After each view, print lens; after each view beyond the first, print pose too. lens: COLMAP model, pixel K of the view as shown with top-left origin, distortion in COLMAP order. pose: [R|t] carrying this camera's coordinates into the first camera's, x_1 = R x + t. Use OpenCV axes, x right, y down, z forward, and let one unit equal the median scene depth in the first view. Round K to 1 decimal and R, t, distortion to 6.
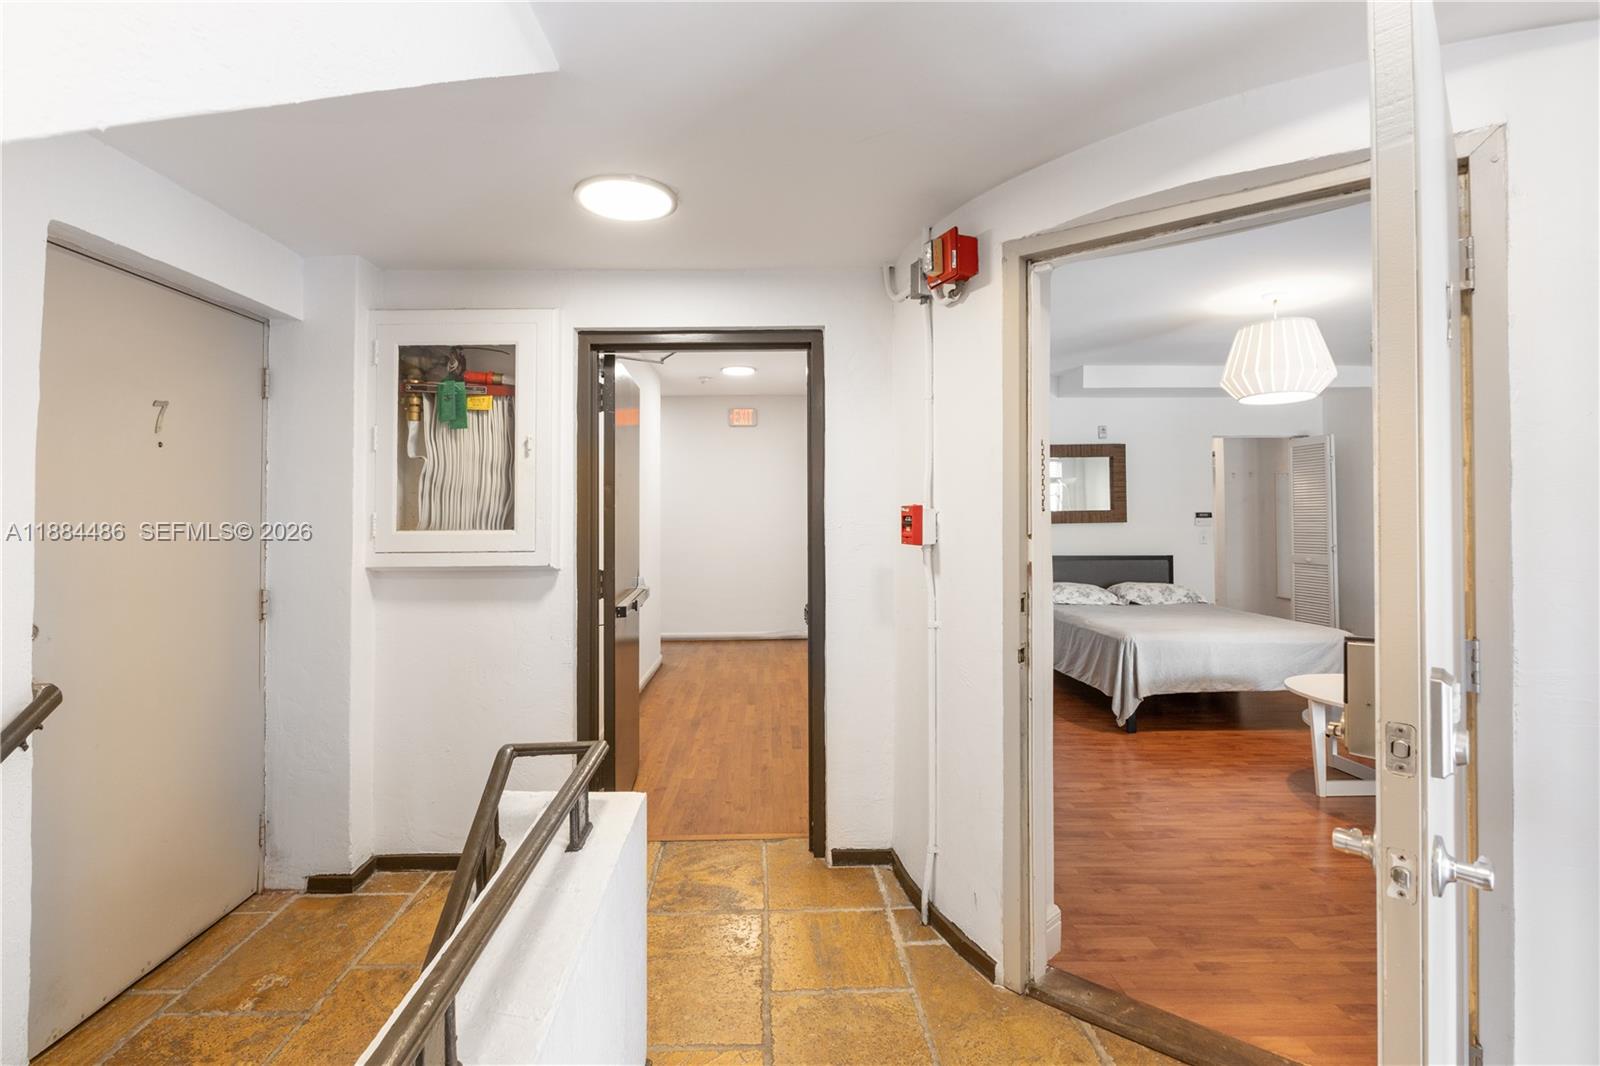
lens RADIAL K [[742.3, 0, 758.2], [0, 742.3, 501.5], [0, 0, 1]] dist [-0.001996, -0.001734]
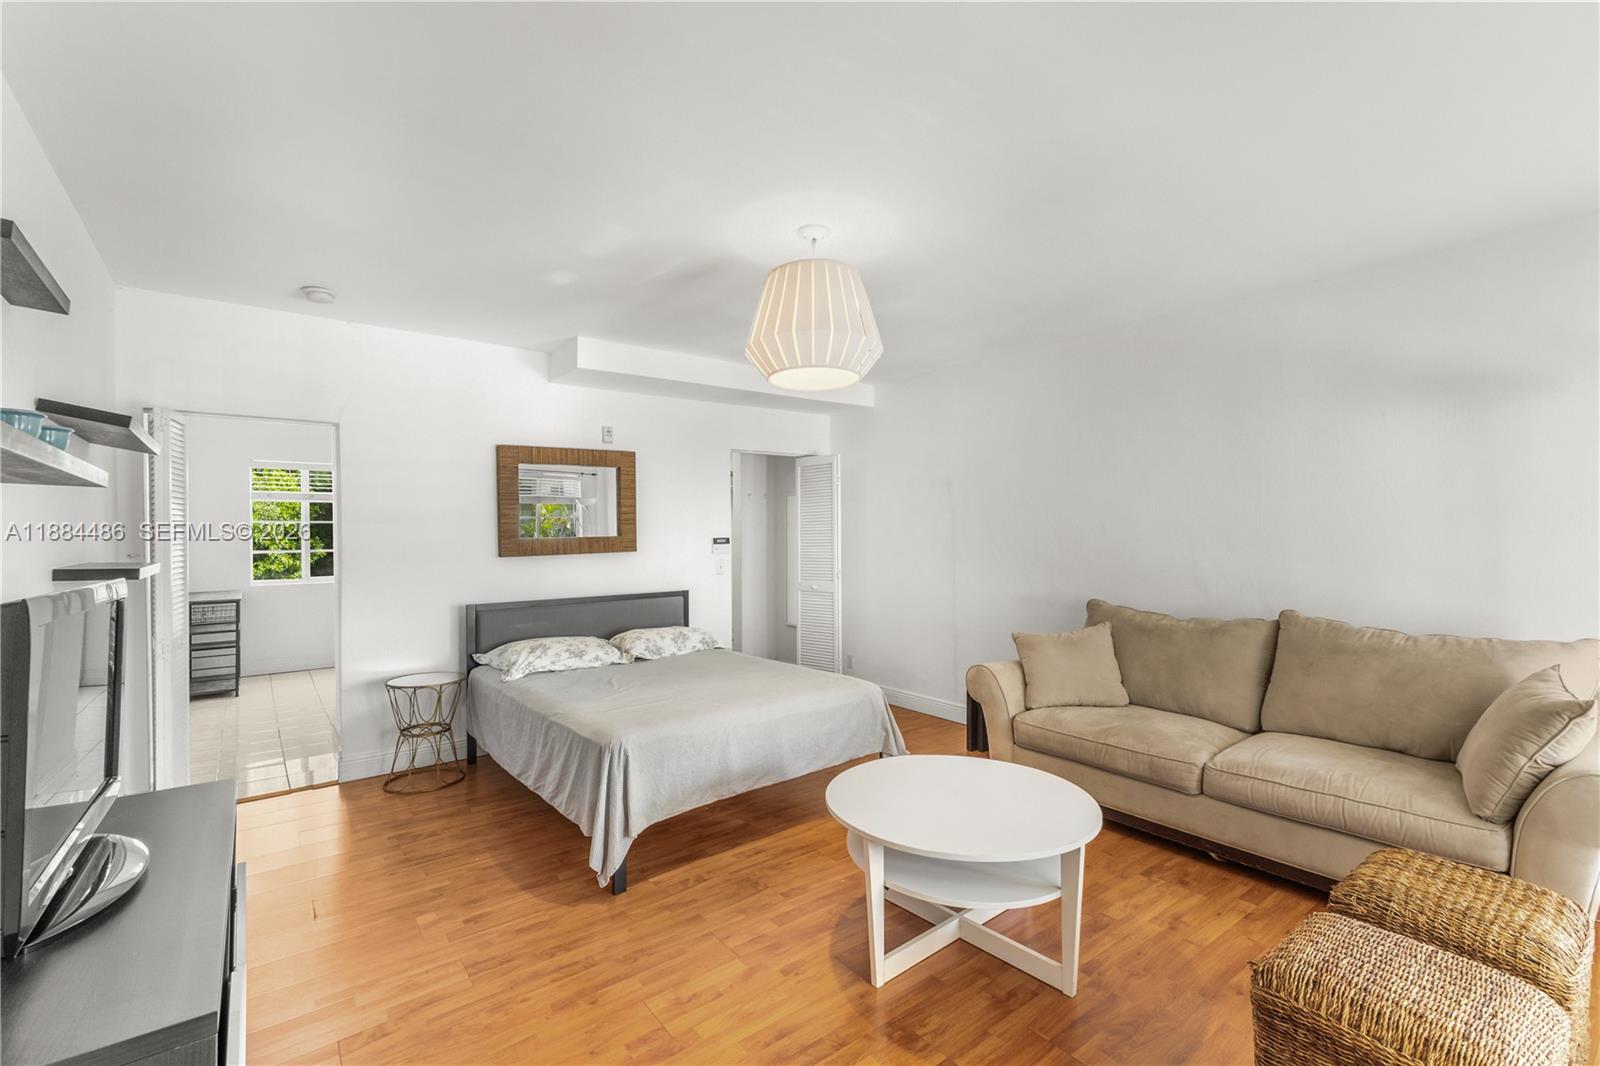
lens RADIAL K [[709.3, 0, 840.5], [0, 709.3, 521.9], [0, 0, 1]] dist [0.017962, -0.002509]
pose [[0.759000, 0.007918, 0.651043, 0.184487], [-0.006242, 0.999969, -0.004884, -0.000979], [-0.651061, -0.000357, 0.759026, 0.310093]]
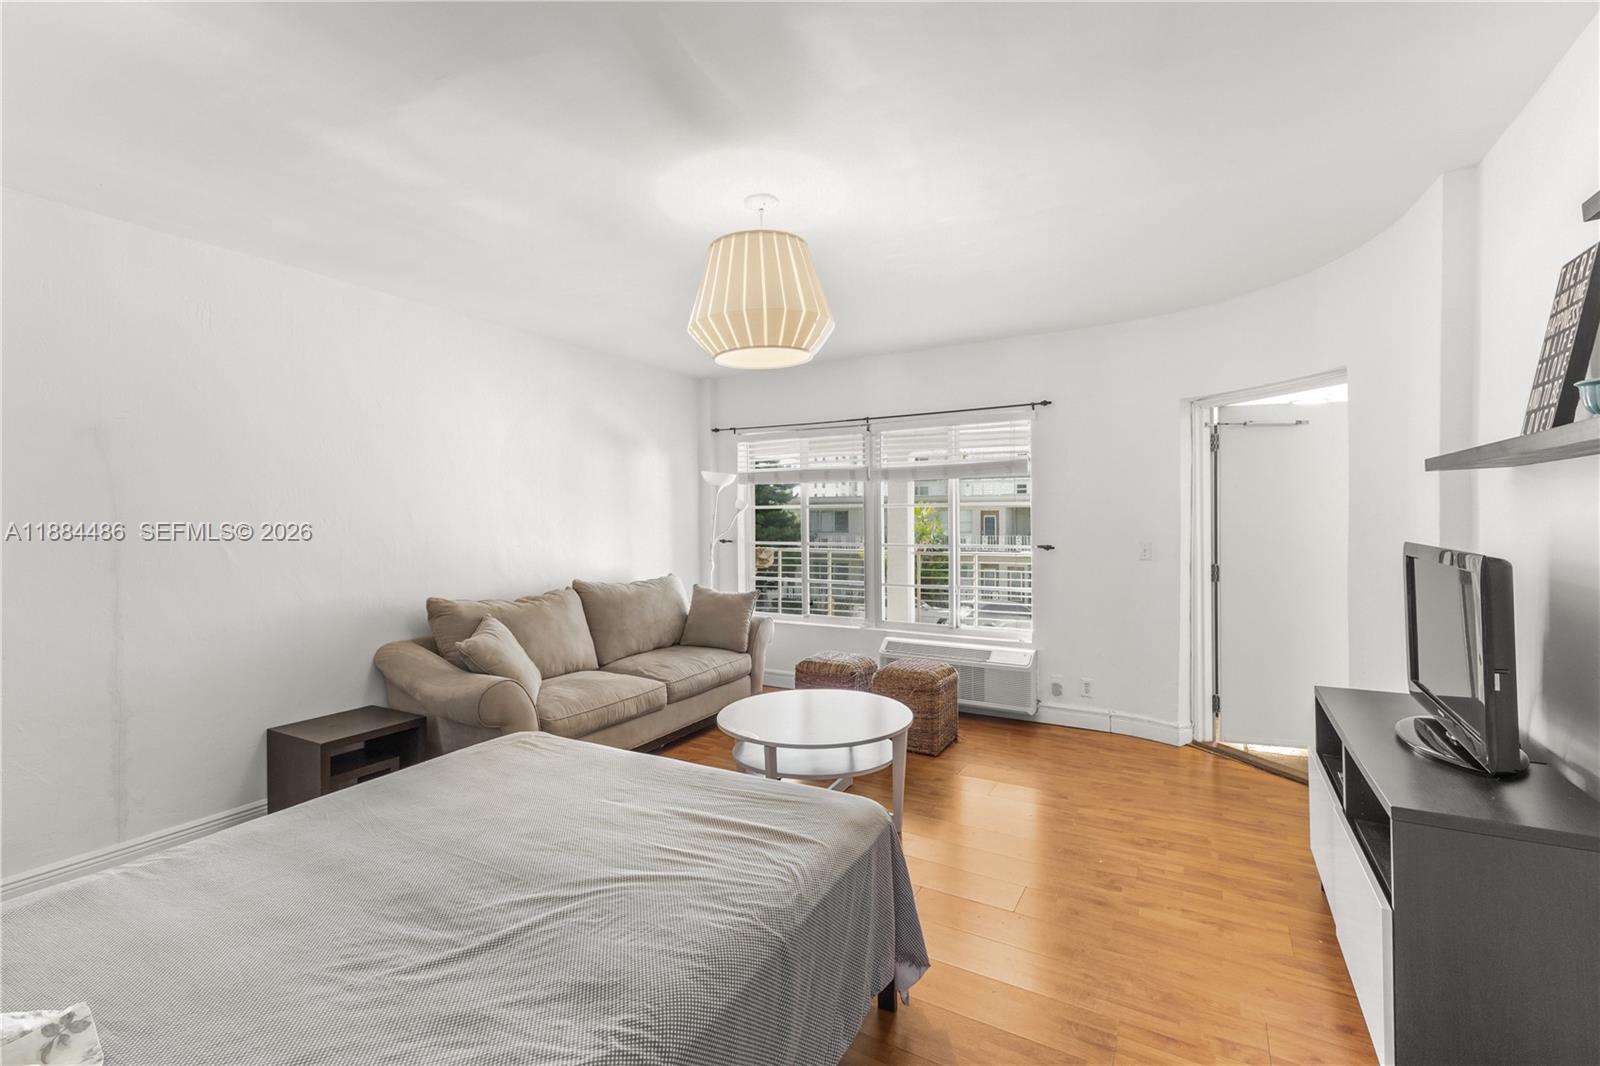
lens RADIAL K [[709.3, 0, 799.2], [0, 709.3, 518.7], [0, 0, 1]] dist [0.017962, -0.002509]
pose [[-0.875886, 0.006774, 0.482471, 0.248964], [0.001423, 0.999933, -0.011455, 0.011060], [-0.482516, -0.009347, -0.875837, 1.043462]]
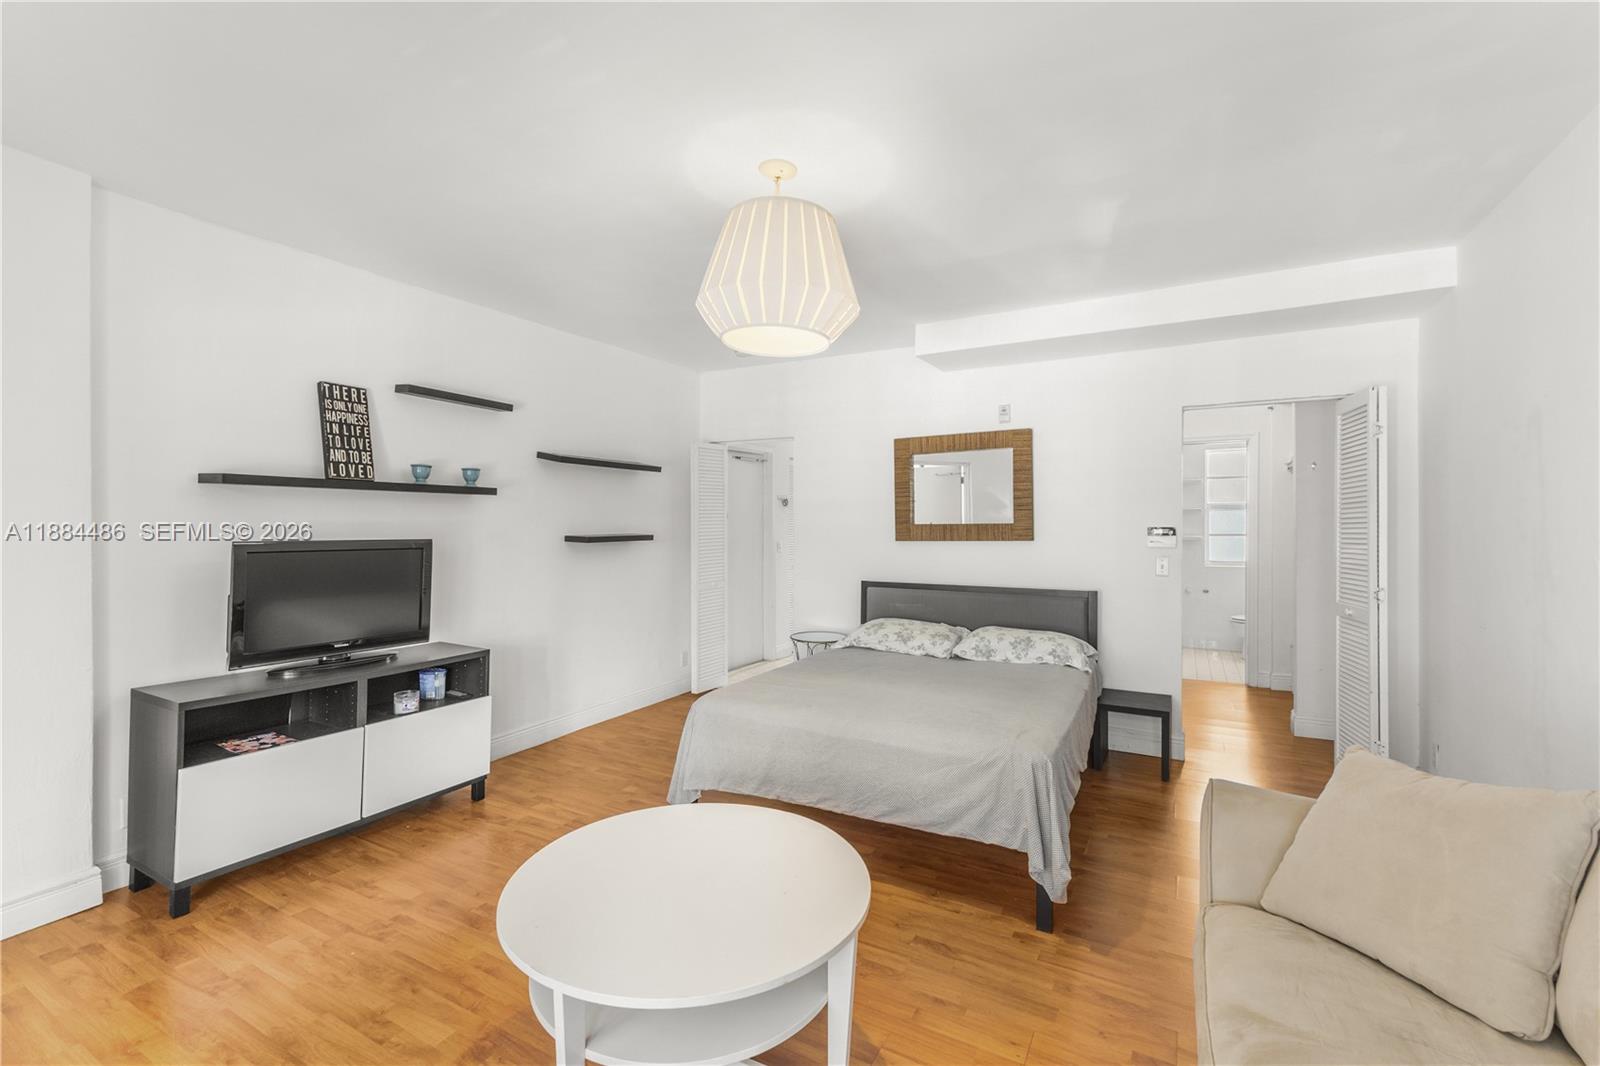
lens RADIAL K [[709.3, 0, 779.9], [0, 709.3, 512.5], [0, 0, 1]] dist [0.017962, -0.002509]
pose [[0.876328, -0.001263, -0.481713, 0.670749], [0.000980, 0.999999, -0.000840, 0.002016], [0.481713, 0.000264, 0.876329, 0.329585]]
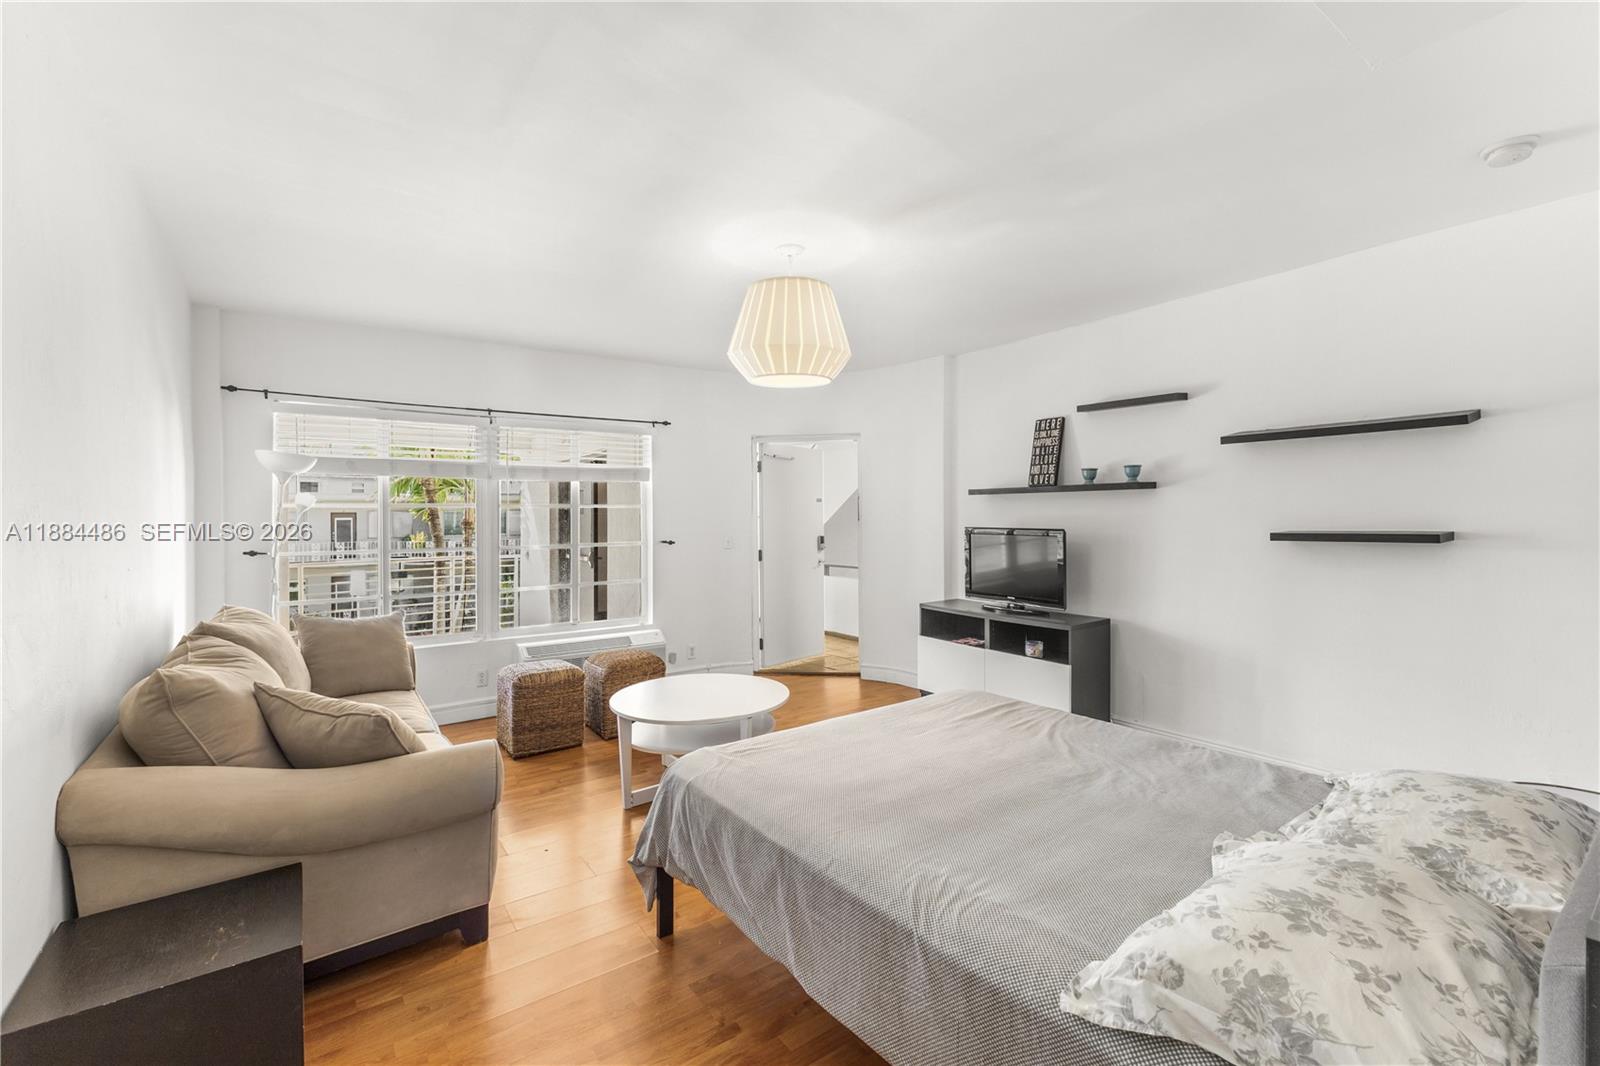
lens RADIAL K [[709.3, 0, 813.9], [0, 709.3, 515.4], [0, 0, 1]] dist [0.017962, -0.002509]
pose [[-0.786392, 0.008966, -0.617663, 0.787437], [0.018788, 0.999779, -0.009408, 0.010543], [0.617442, -0.019003, -0.786387, 1.090559]]
